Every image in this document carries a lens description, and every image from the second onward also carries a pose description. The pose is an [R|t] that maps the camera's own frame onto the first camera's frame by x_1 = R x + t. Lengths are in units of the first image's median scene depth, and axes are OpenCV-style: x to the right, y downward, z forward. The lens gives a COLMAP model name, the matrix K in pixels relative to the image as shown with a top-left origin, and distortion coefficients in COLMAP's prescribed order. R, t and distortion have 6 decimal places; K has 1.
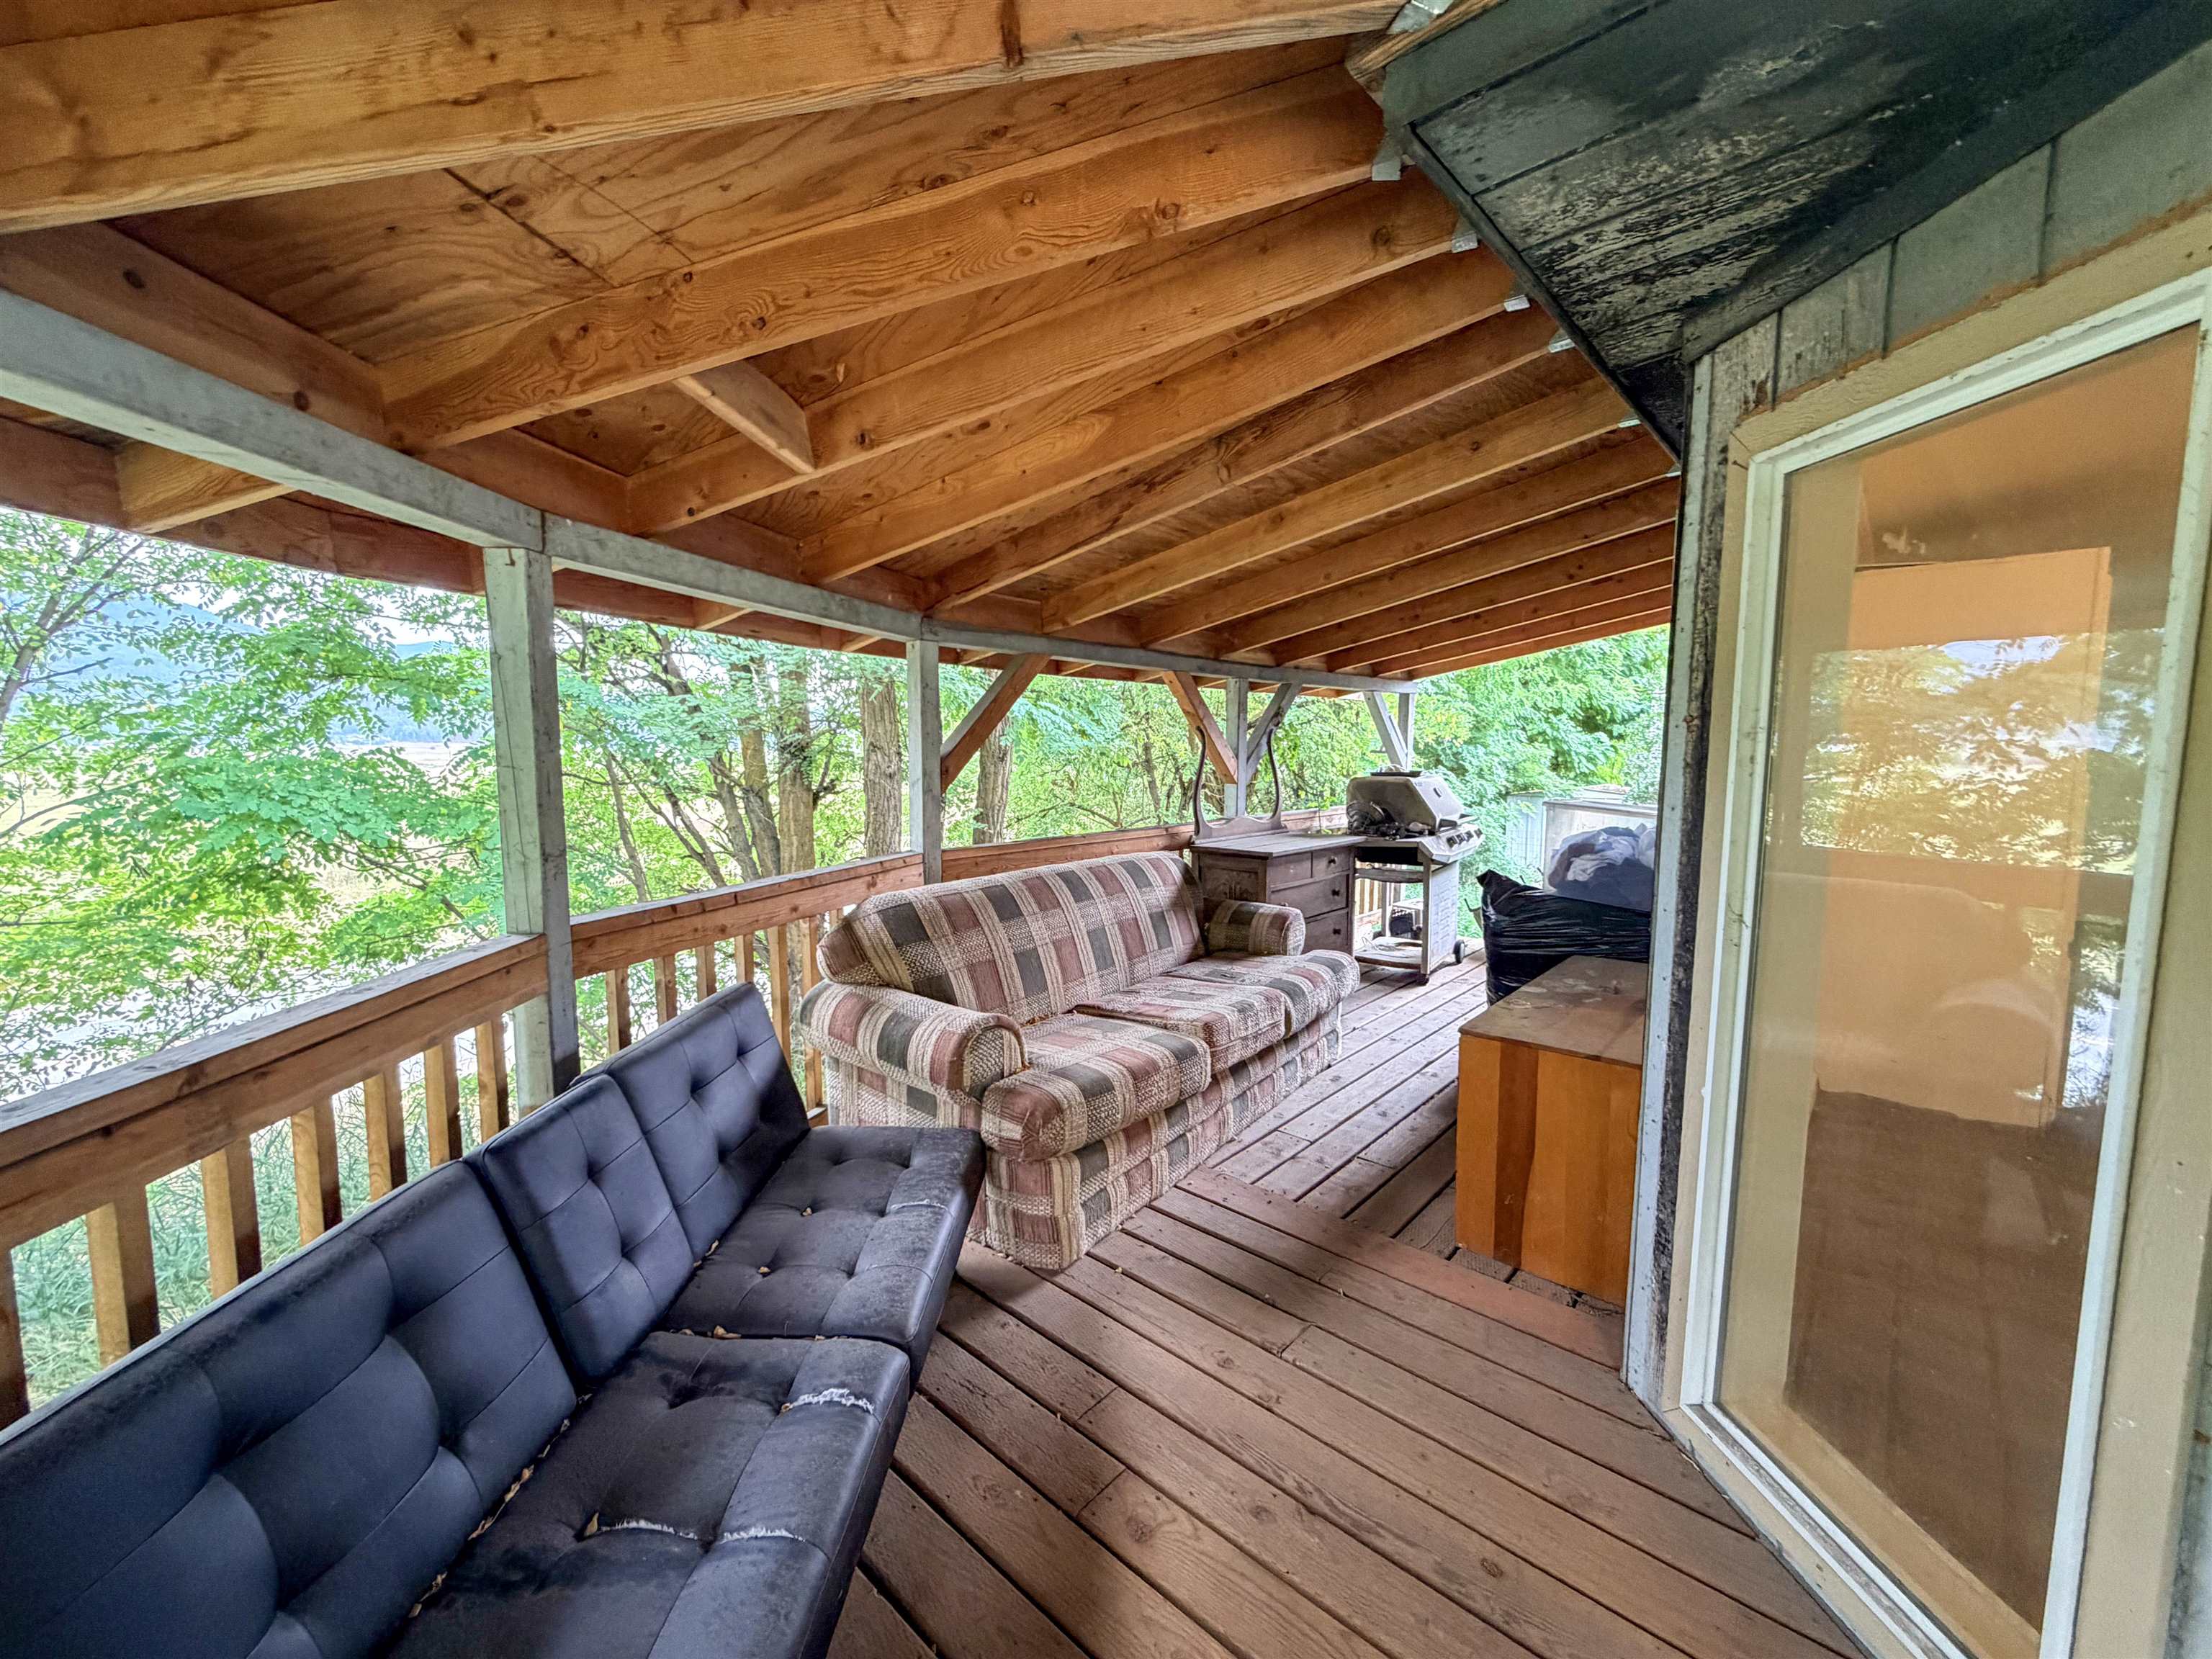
lens RADIAL K [[874.5, 0, 1102.5], [0, 874.5, 832.2], [0, 0, 1]] dist [-0.000933, -0.000390]
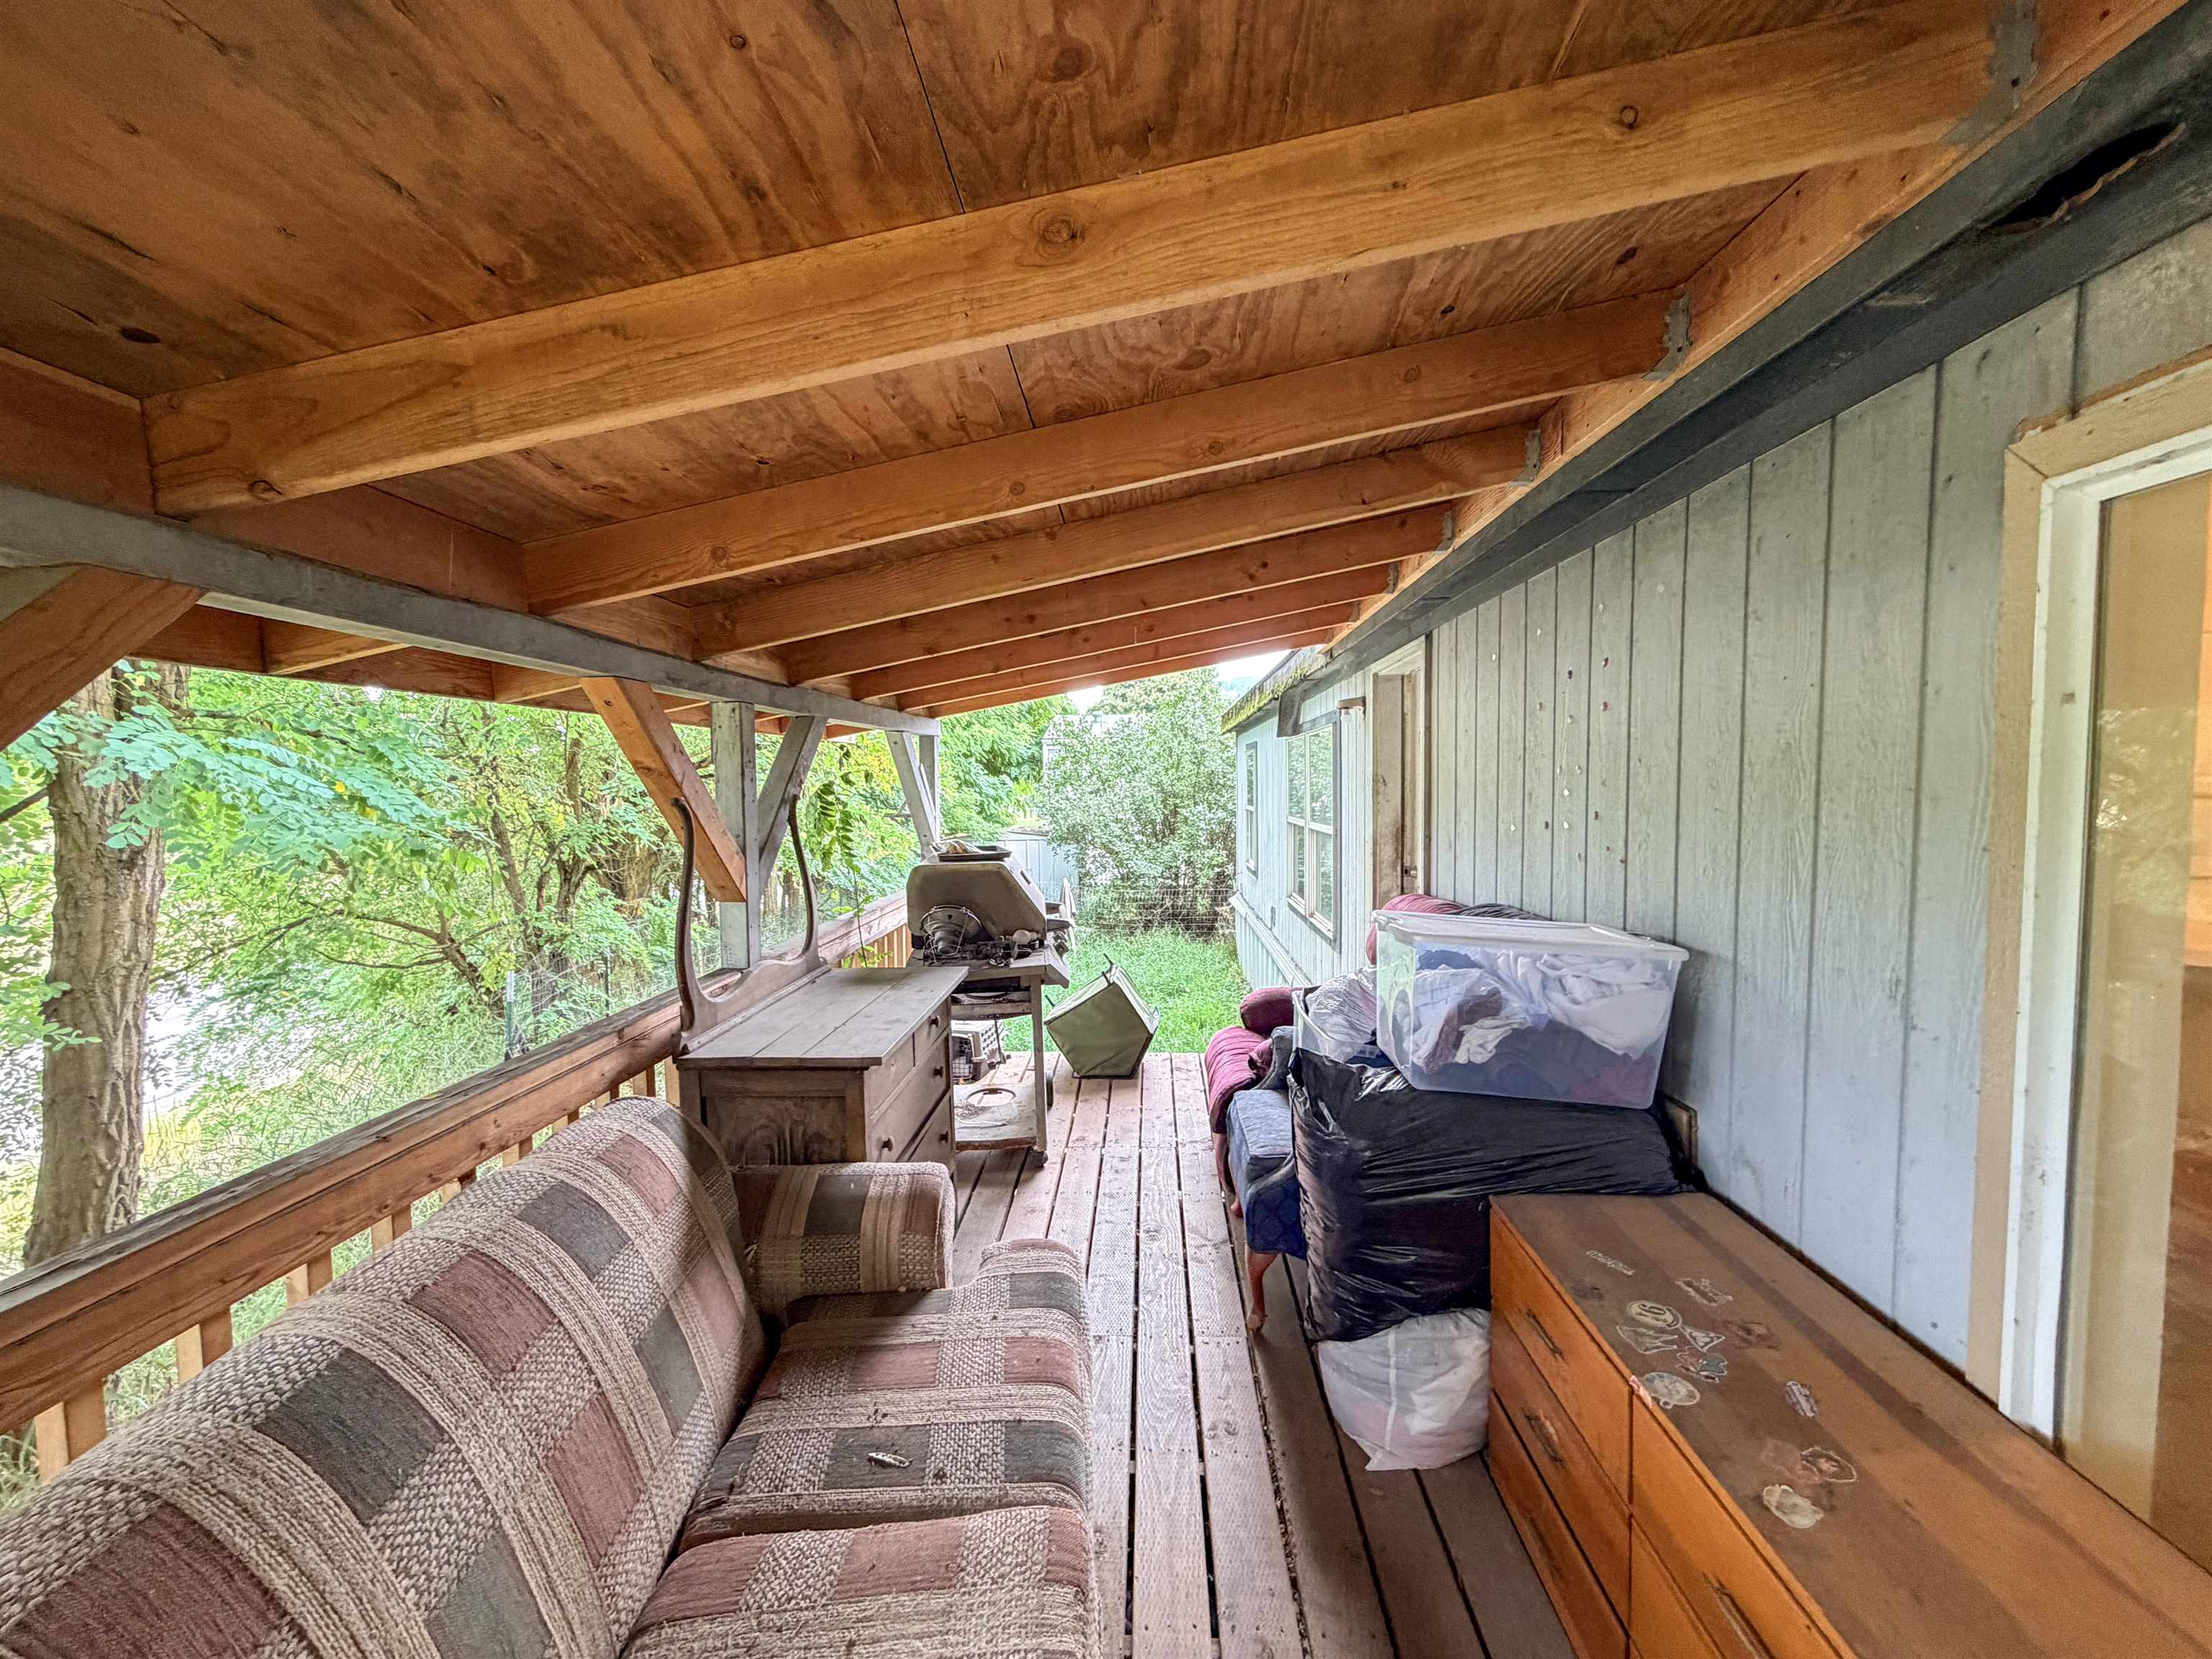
lens RADIAL K [[879.5, 0, 1099.1], [0, 879.5, 834.2], [0, 0, 1]] dist [-0.002359, 0.000011]
pose [[0.779533, -0.049906, 0.624370, -0.008992], [0.077047, 0.996891, -0.016511, -0.068668], [-0.621605, 0.060977, 0.780954, 0.436537]]
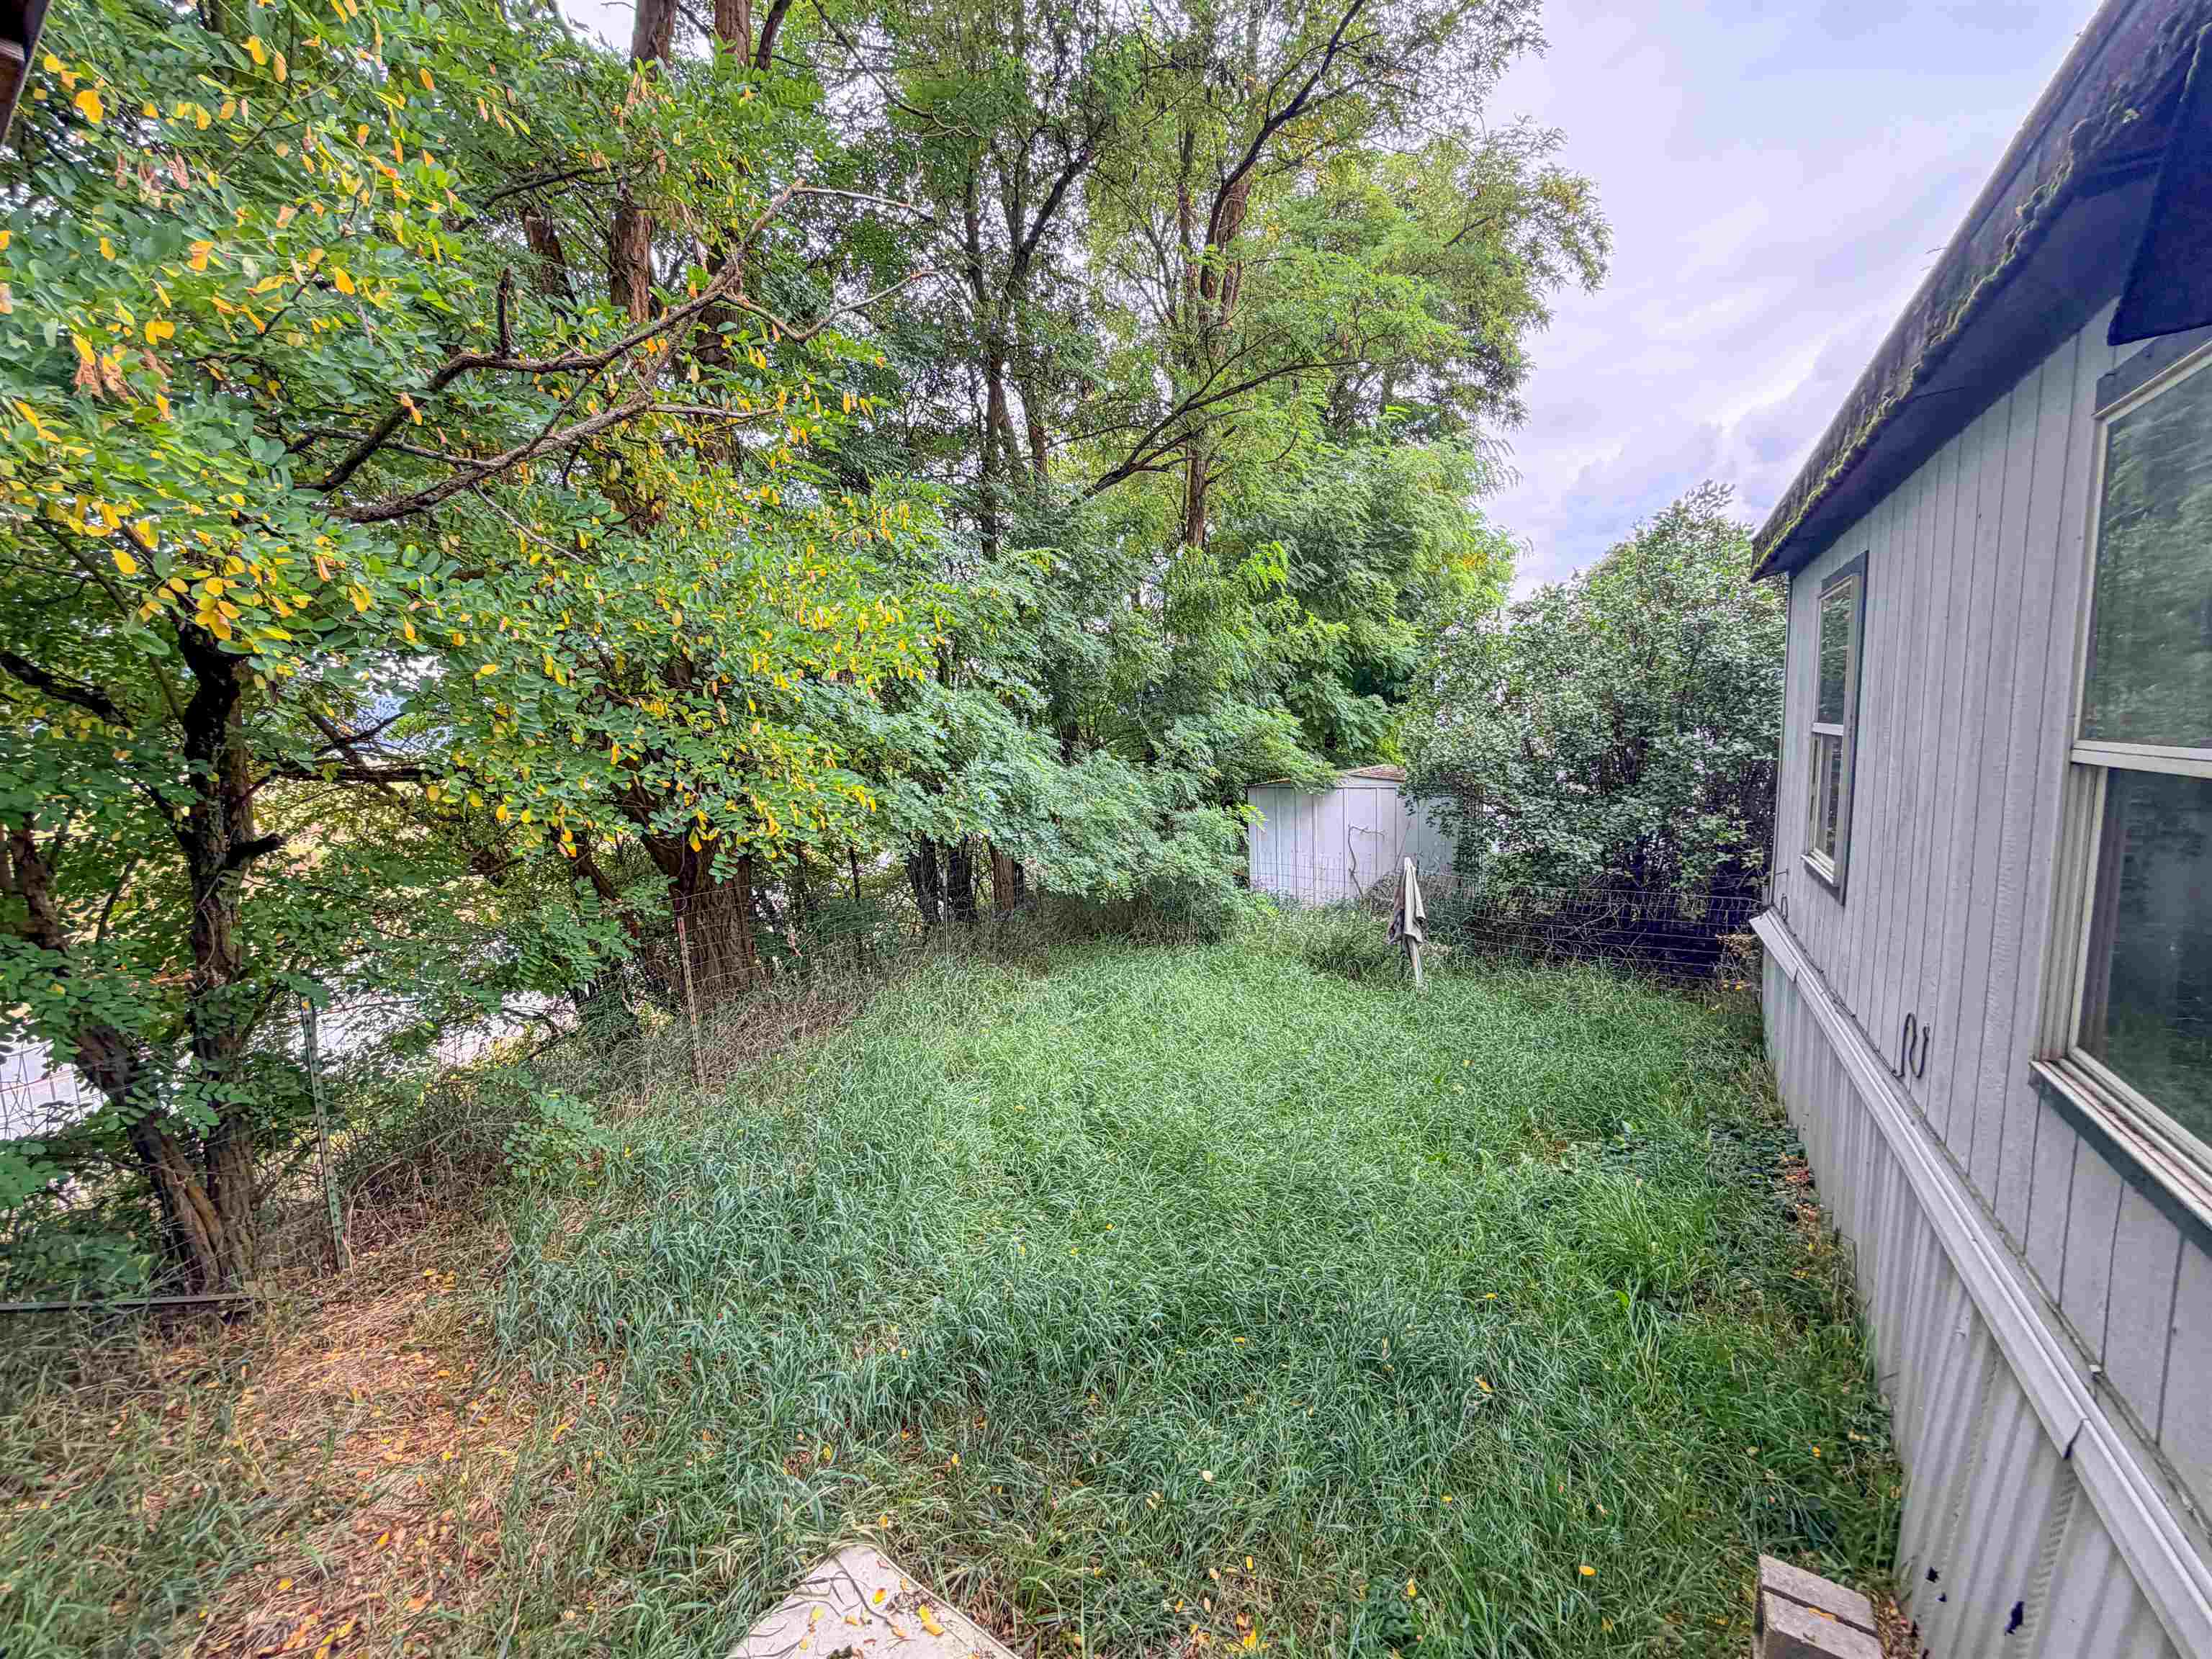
lens RADIAL K [[879.5, 0, 1099.1], [0, 879.5, 834.2], [0, 0, 1]] dist [-0.002359, 0.000011]
pose [[0.982314, -0.050920, 0.180182, 0.756737], [0.047468, 0.998598, 0.023420, -0.089407], [-0.181122, -0.014453, 0.983354, 1.162500]]
